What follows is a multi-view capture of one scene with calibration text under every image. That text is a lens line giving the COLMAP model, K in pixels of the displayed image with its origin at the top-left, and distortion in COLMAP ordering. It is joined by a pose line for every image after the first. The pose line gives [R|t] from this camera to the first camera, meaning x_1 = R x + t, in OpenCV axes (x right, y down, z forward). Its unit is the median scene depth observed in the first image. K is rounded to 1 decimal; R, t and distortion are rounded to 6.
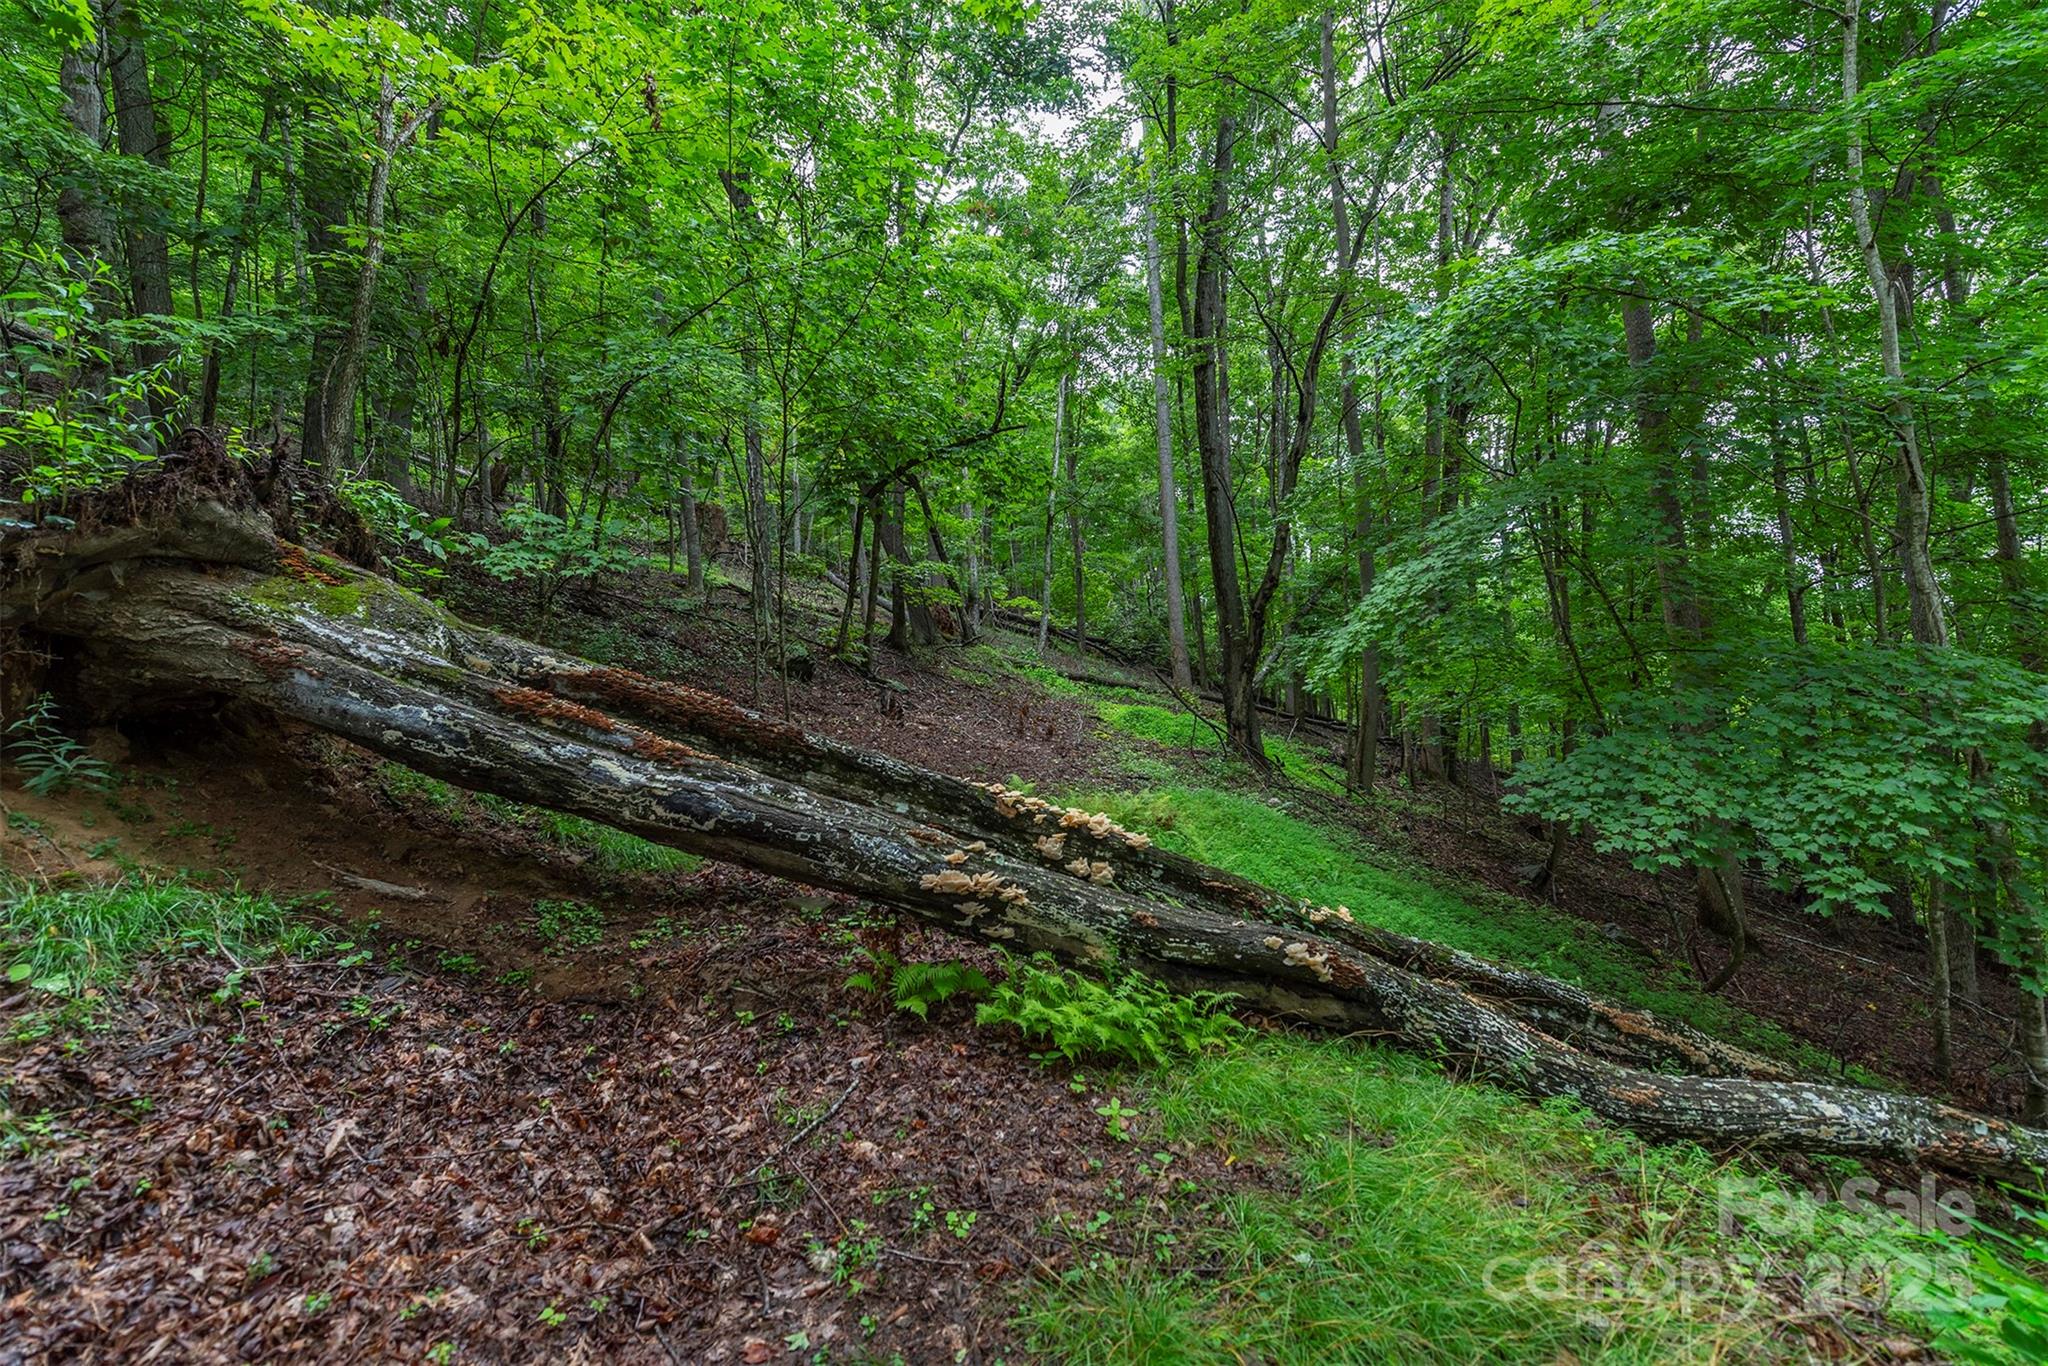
lens RADIAL K [[885.6, 0, 1021.9], [0, 885.6, 678.2], [0, 0, 1]] dist [0.000171, 0.000001]
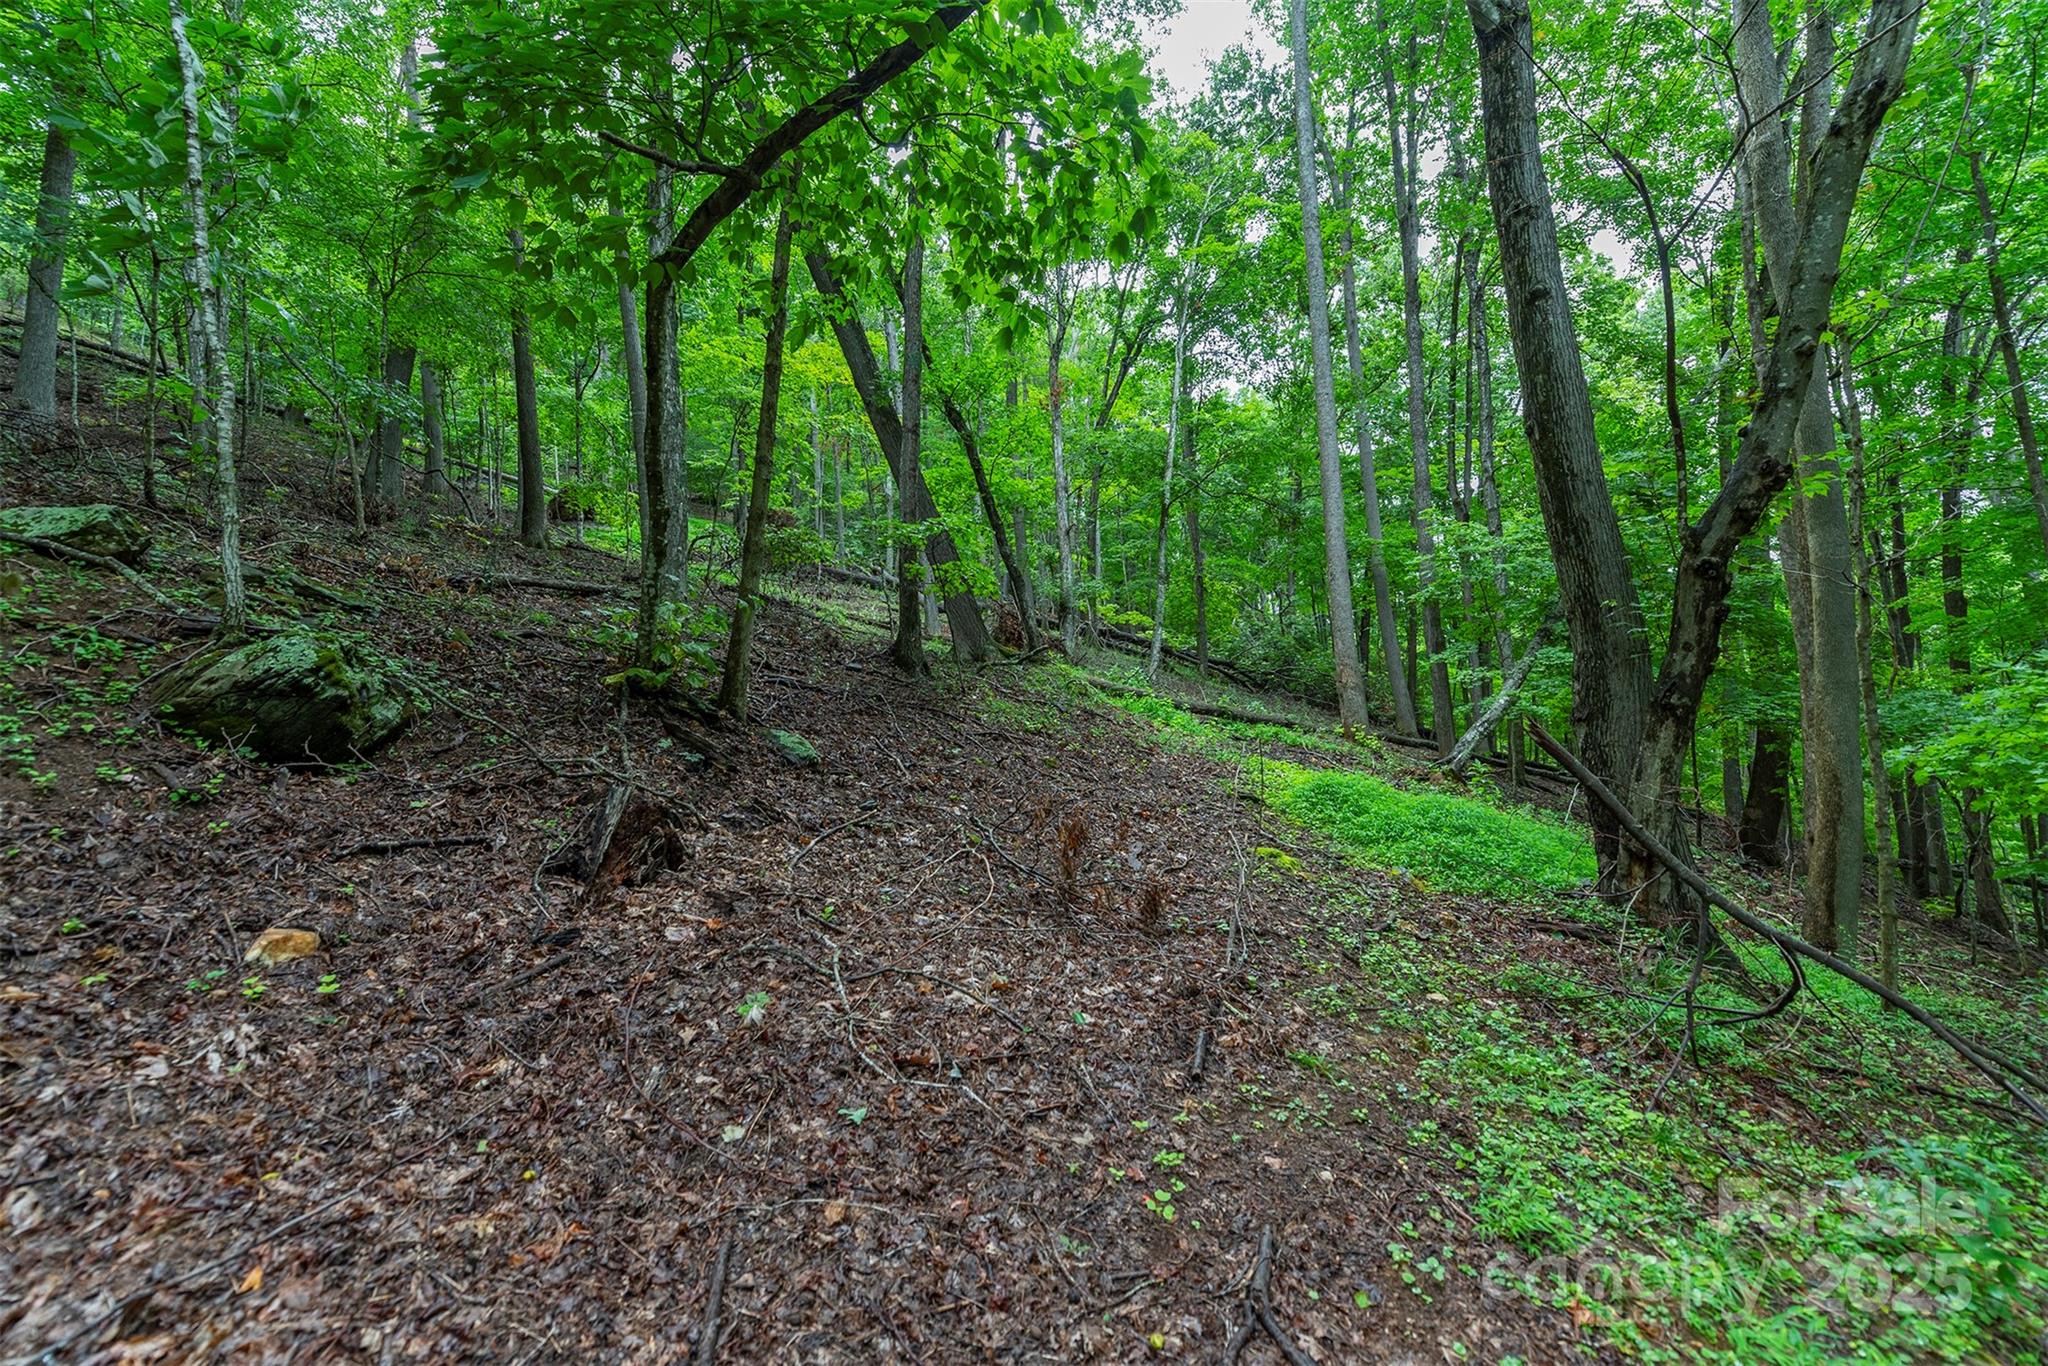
lens RADIAL K [[797.5, 0, 1026.5], [0, 797.5, 675.8], [0, 0, 1]] dist [0.009583, -0.001810]
pose [[0.989866, -0.000240, -0.142004, 0.009376], [-0.004369, 0.999474, -0.032143, -0.005265], [0.141937, 0.032438, 0.989344, 0.242723]]
